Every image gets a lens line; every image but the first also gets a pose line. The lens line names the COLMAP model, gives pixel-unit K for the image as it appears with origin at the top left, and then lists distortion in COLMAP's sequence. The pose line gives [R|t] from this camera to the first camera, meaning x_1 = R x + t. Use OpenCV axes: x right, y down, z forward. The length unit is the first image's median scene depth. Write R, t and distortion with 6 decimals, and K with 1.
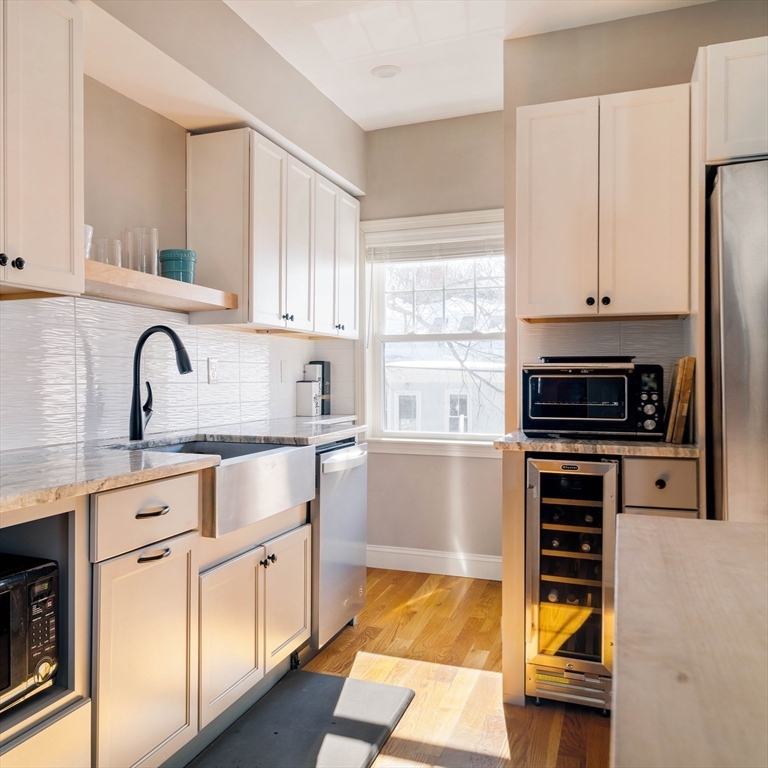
lens RADIAL K [[660.4, 0, 350.6], [0, 660.4, 382.3], [0, 0, 1]] dist [0.009955, -0.050733]
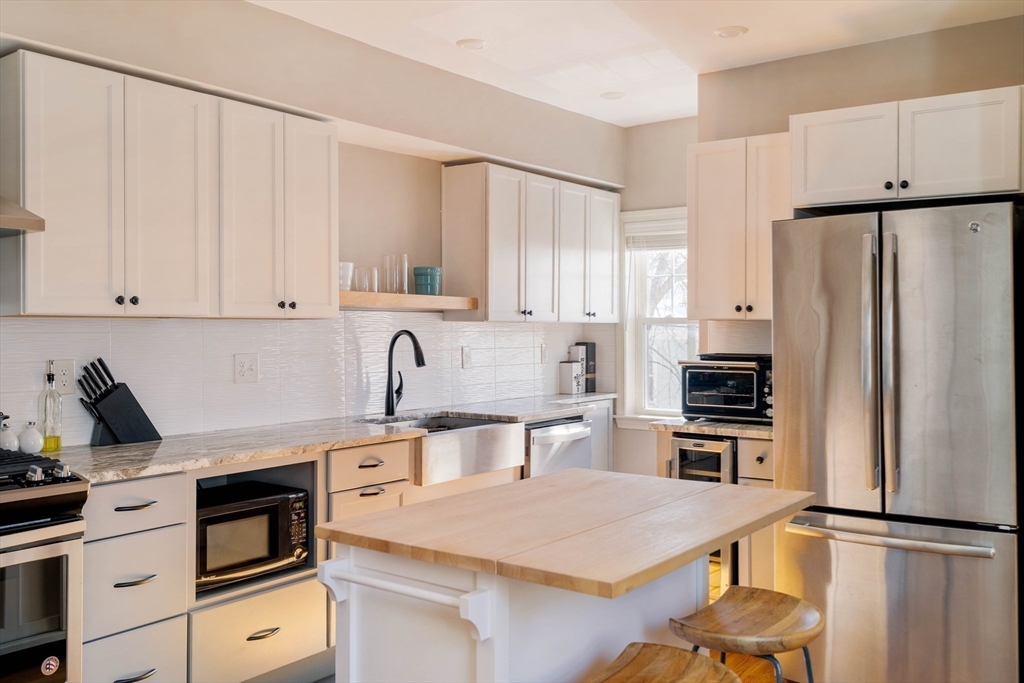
lens RADIAL K [[949.1, 0, 641.7], [0, 949.1, 320.8], [0, 0, 1]] dist [0.018942, -0.008572]
pose [[0.977974, 0.000659, -0.208724, 0.578267], [-0.000937, 0.999999, -0.001235, -0.102866], [0.208723, 0.001403, 0.977974, -0.774247]]
